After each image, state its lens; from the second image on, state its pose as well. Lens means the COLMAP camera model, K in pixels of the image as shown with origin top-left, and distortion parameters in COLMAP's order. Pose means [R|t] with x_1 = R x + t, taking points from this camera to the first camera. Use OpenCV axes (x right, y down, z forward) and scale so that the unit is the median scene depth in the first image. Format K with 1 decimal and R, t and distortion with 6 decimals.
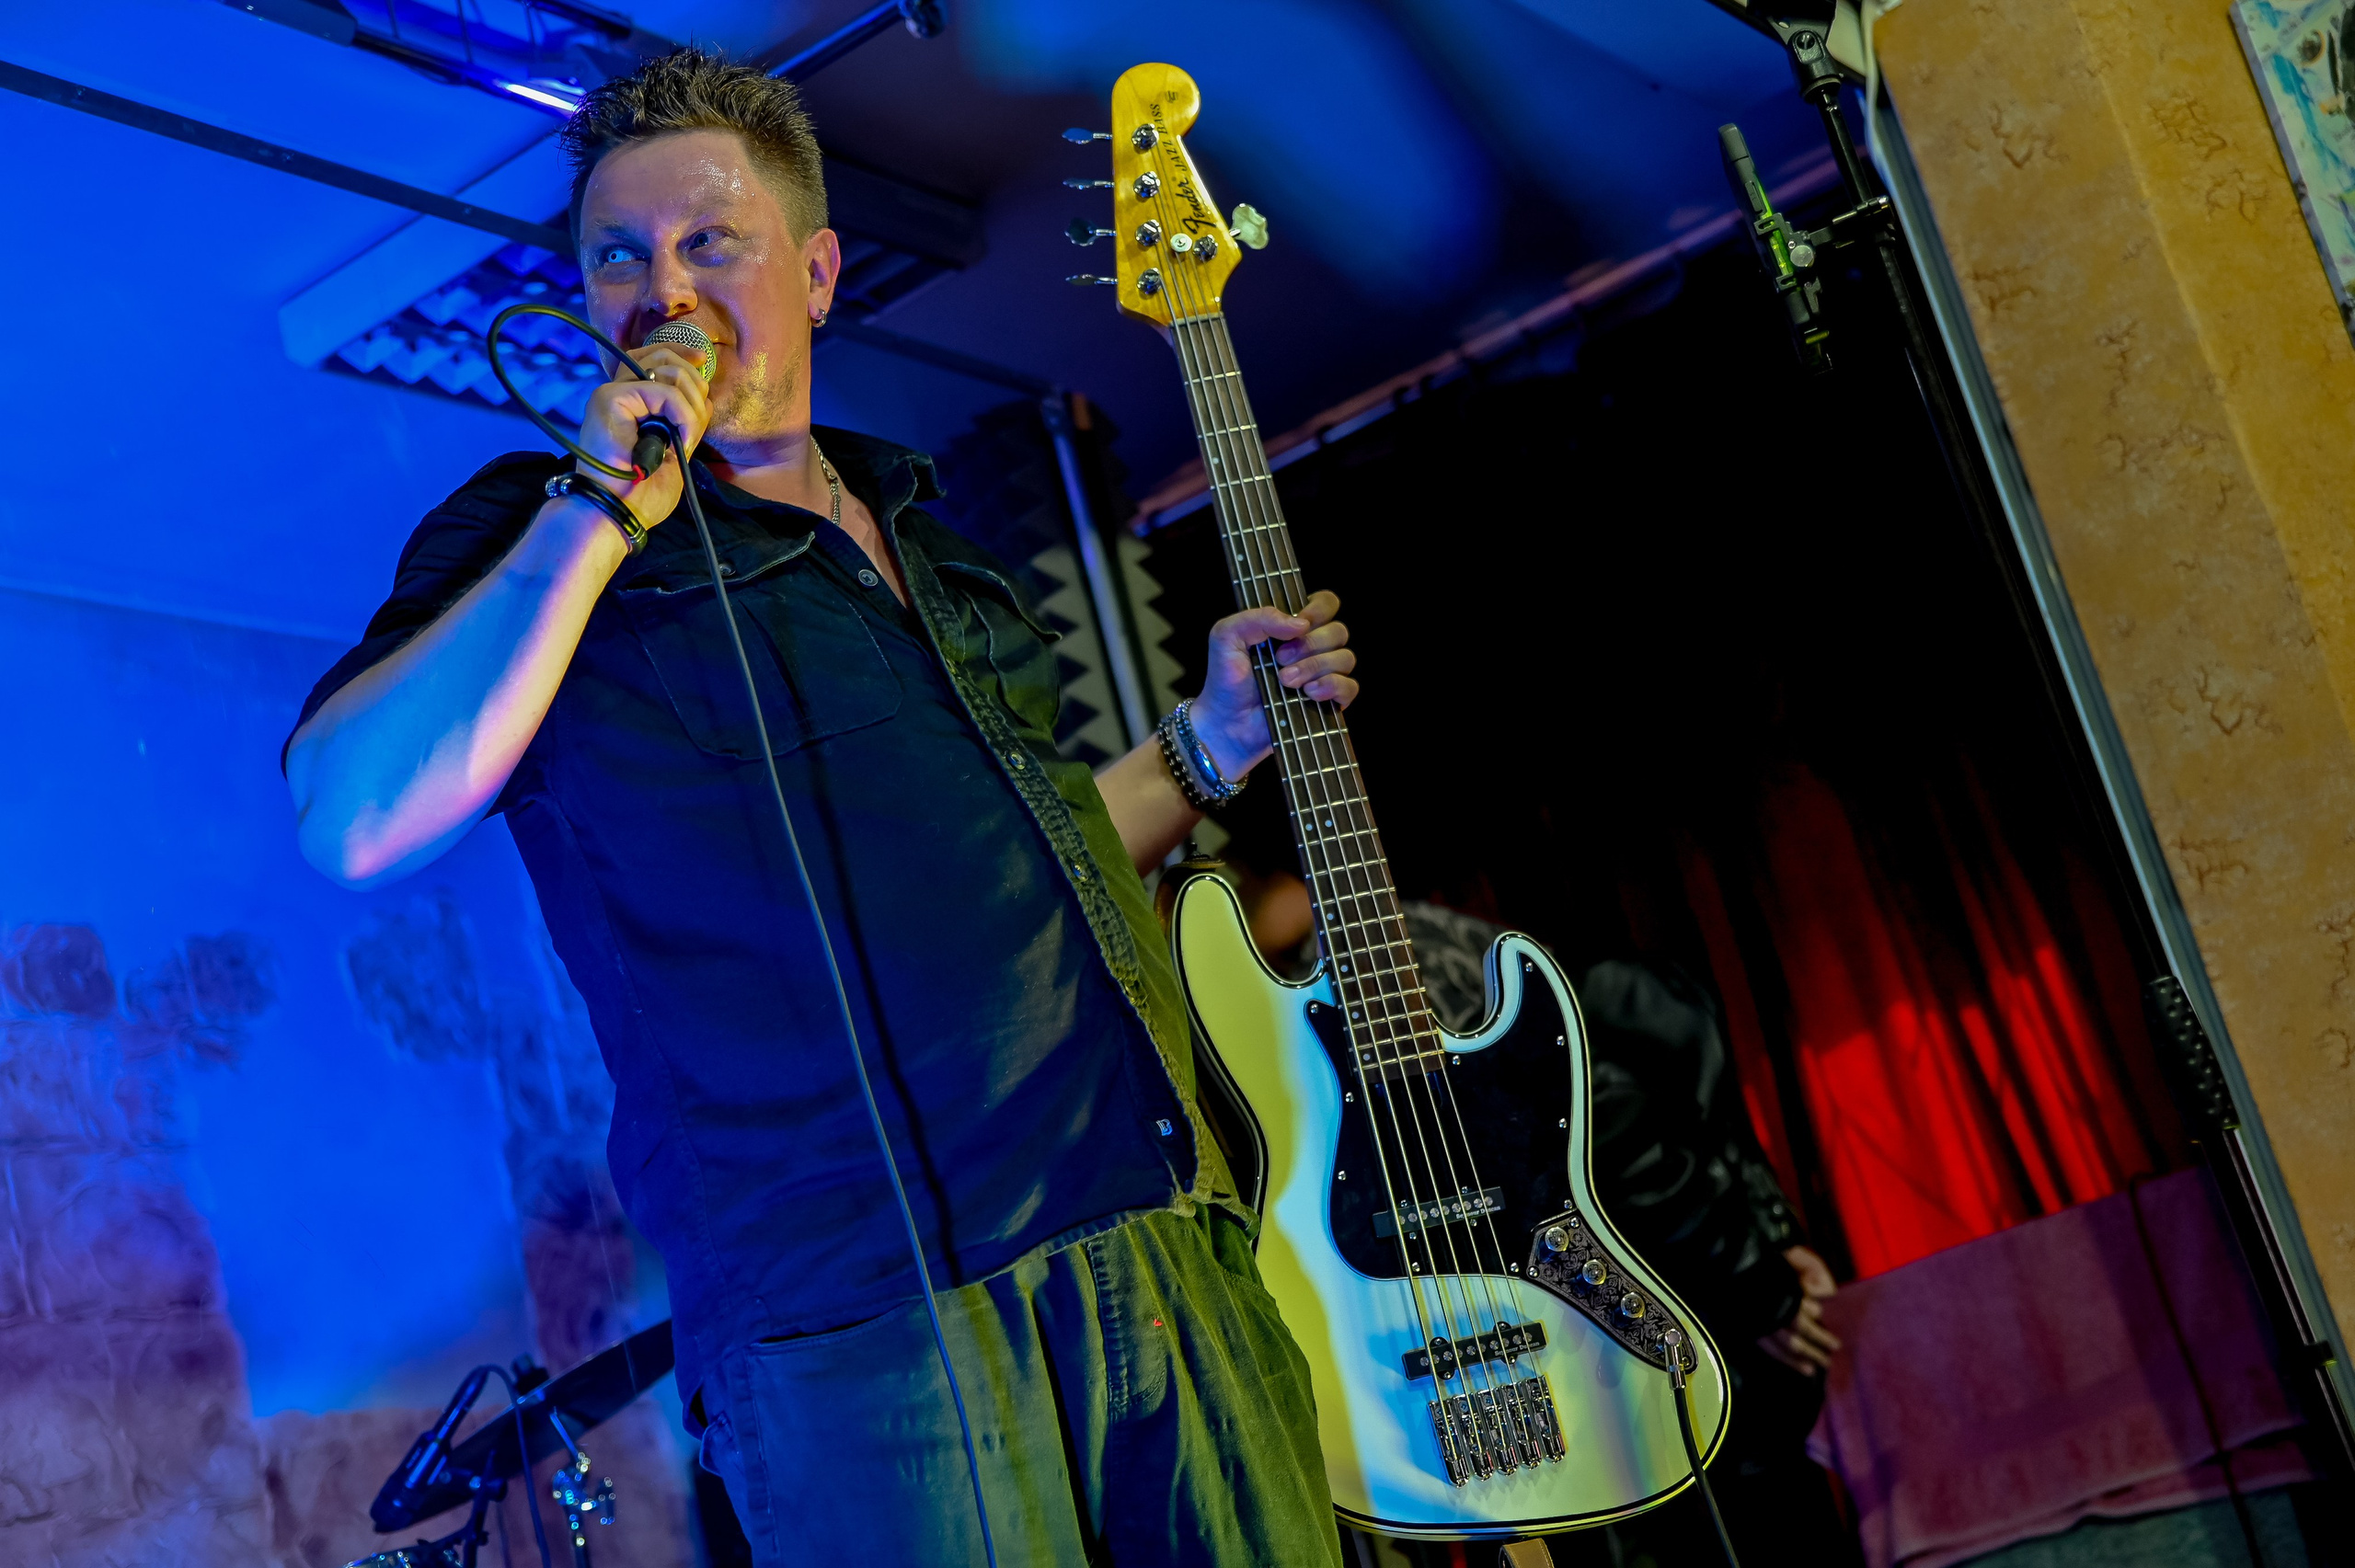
lens RADIAL K [[3450.2, 0, 1146.9], [0, 3450.2, 787.5], [0, 0, 1]] dist [0.097008, 0.016203]
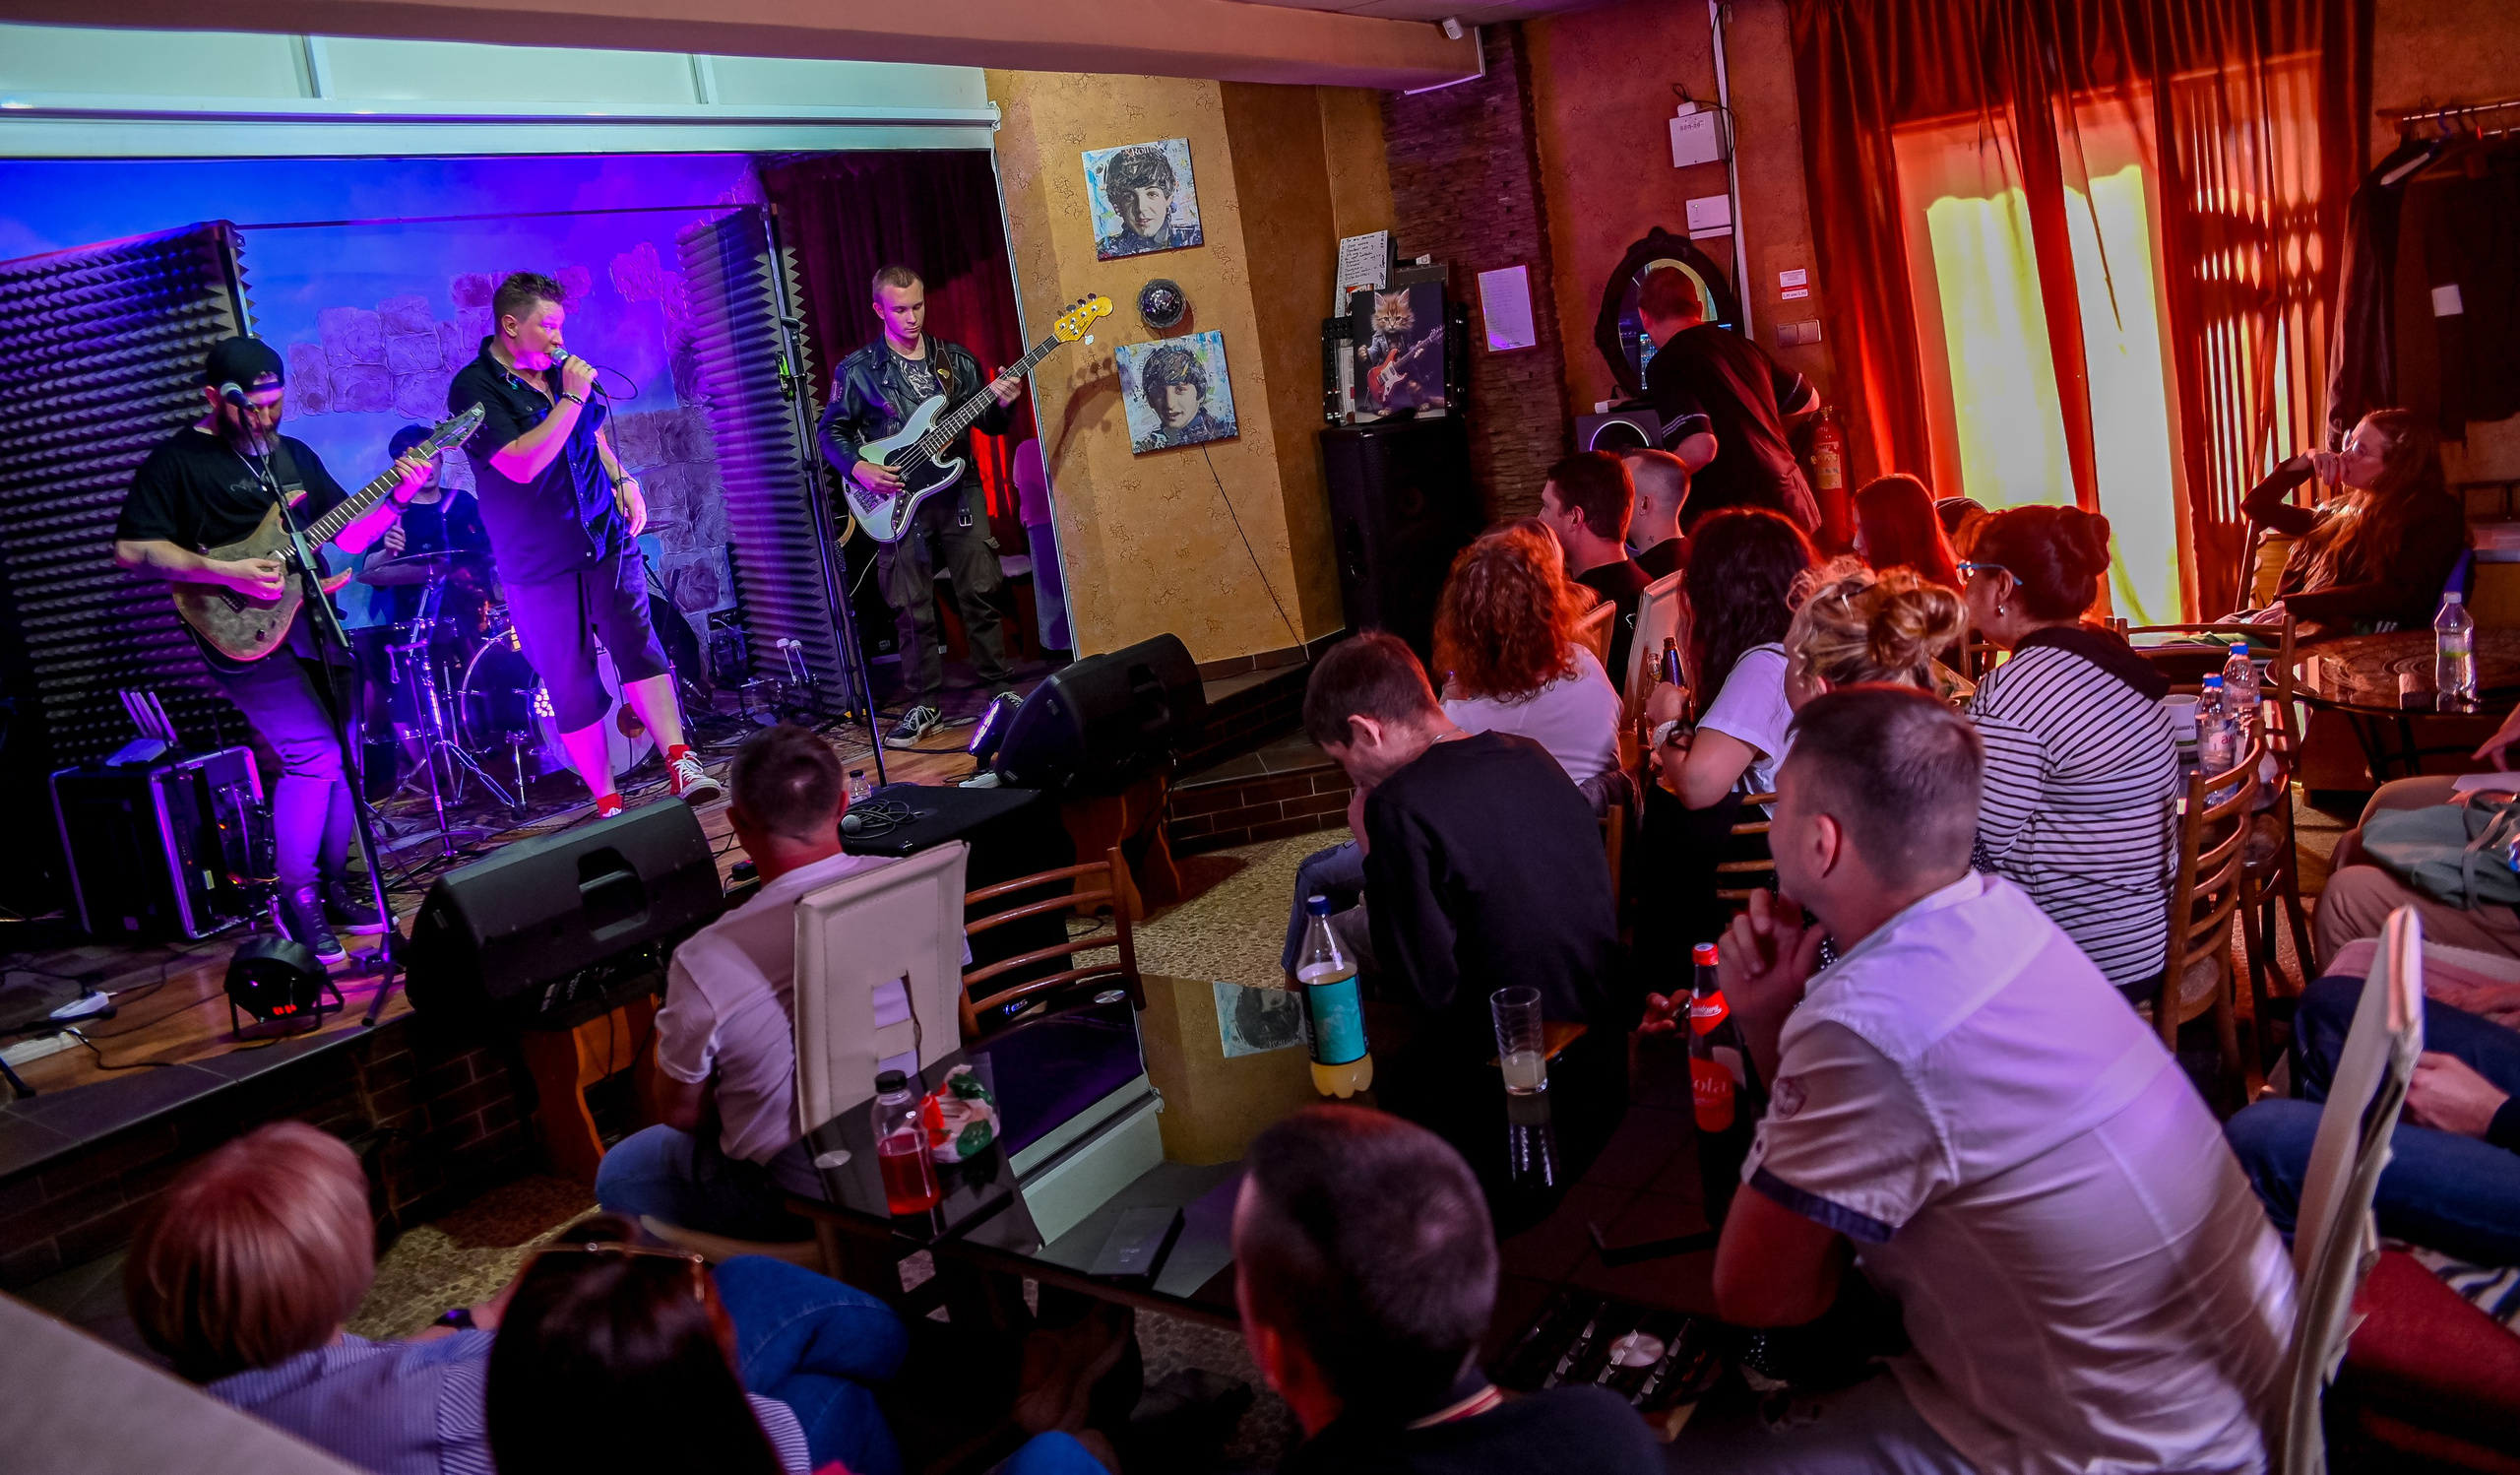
lens RADIAL K [[1755.8, 0, 1208.8], [0, 1755.8, 583.4], [0, 0, 1]] dist [-0.129201, 0.139740]
pose [[0.994658, 0.102488, 0.012322, 0.369404], [-0.098254, 0.903379, 0.417435, -0.461710], [0.031651, -0.416416, 0.908623, -0.614446]]
